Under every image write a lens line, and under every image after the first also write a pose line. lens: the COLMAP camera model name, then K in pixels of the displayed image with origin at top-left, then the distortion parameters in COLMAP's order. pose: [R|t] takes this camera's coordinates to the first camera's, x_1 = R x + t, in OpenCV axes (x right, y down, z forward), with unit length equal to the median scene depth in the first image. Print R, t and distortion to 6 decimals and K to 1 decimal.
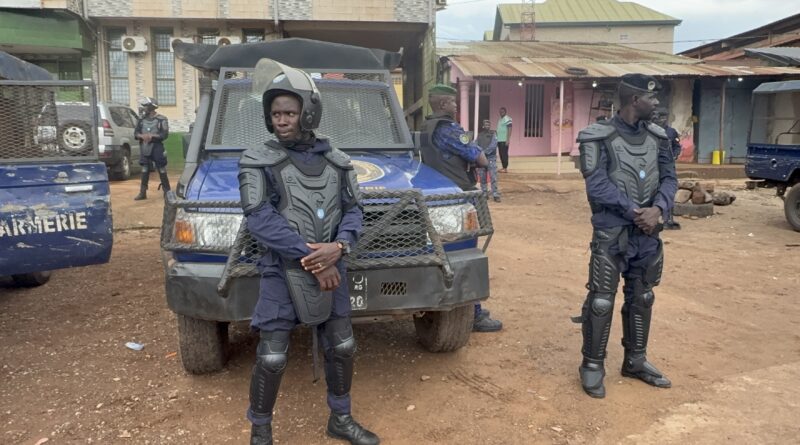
lens RADIAL K [[624.5, 0, 400.0], [0, 624.5, 226.9], [0, 0, 1]] dist [-0.009012, 0.014917]
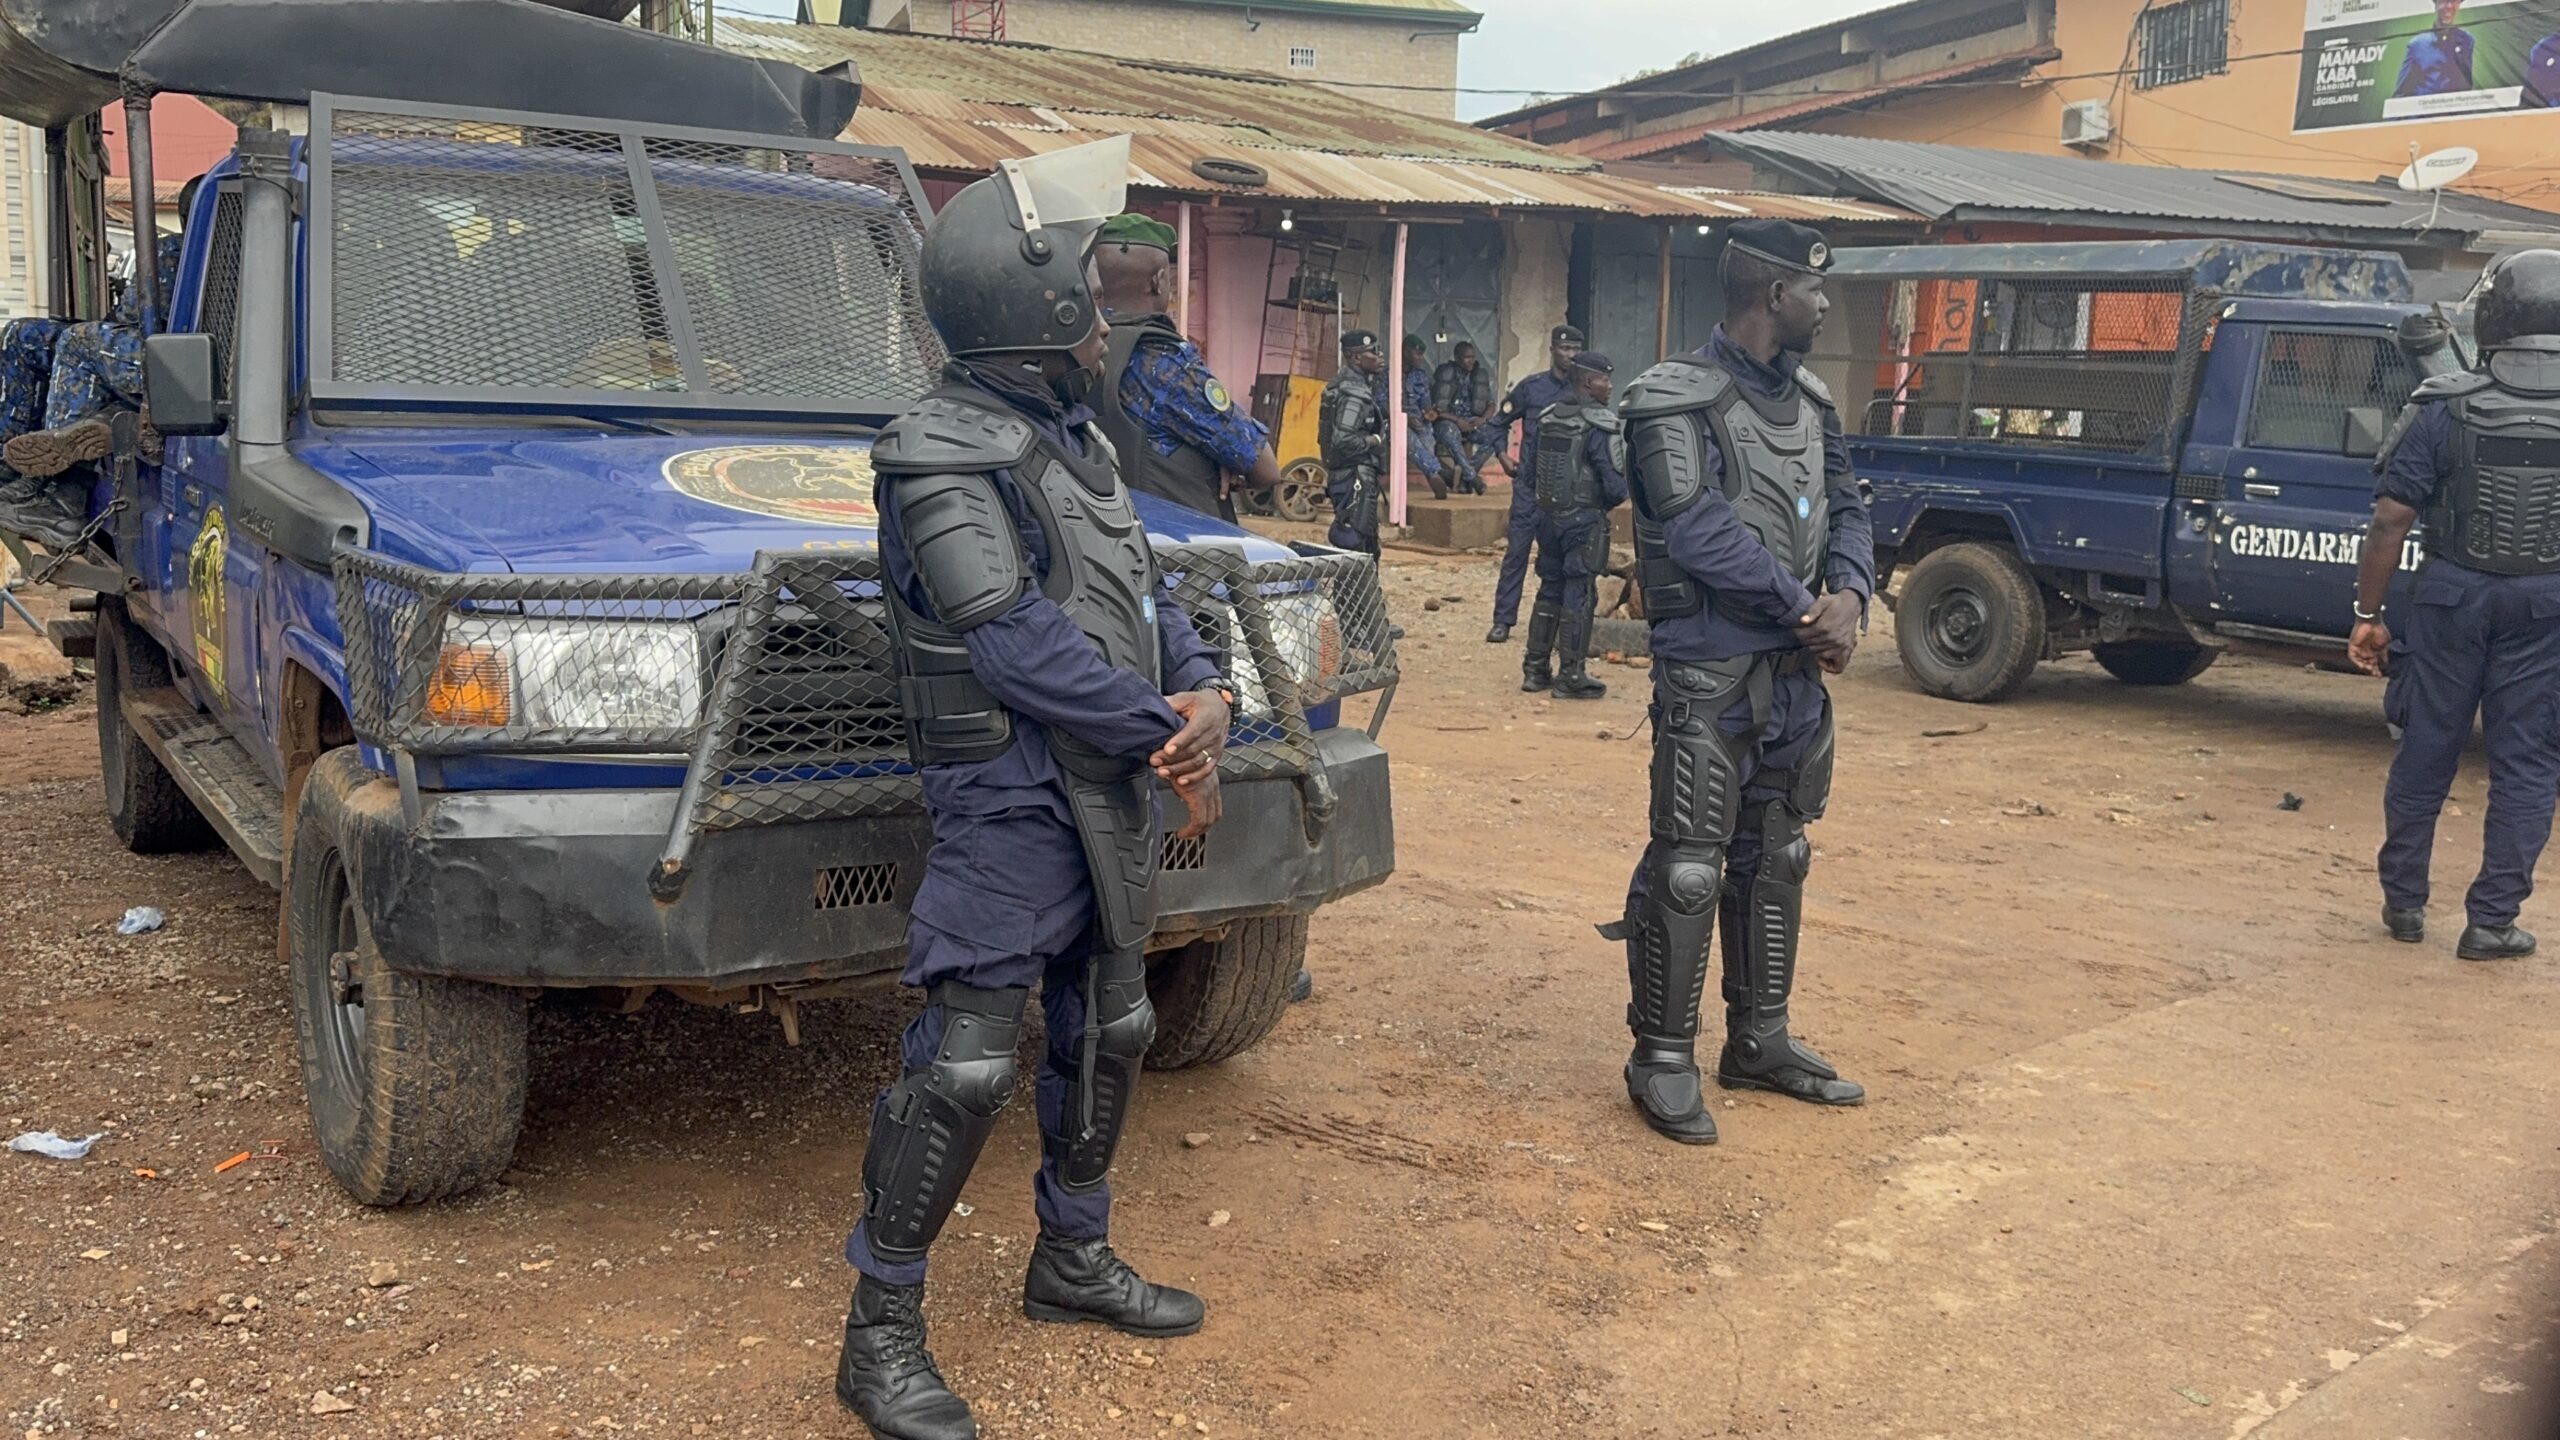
lens RADIAL K [[2354.3, 0, 1285.0], [0, 2354.3, 733.8], [0, 0, 1]] dist [0.159206, 0.000000]
pose [[0.926506, -0.022614, 0.375601, -0.376015], [0.022237, 0.999738, 0.005340, 0.029715], [-0.375623, 0.003405, 0.926766, -0.142987]]
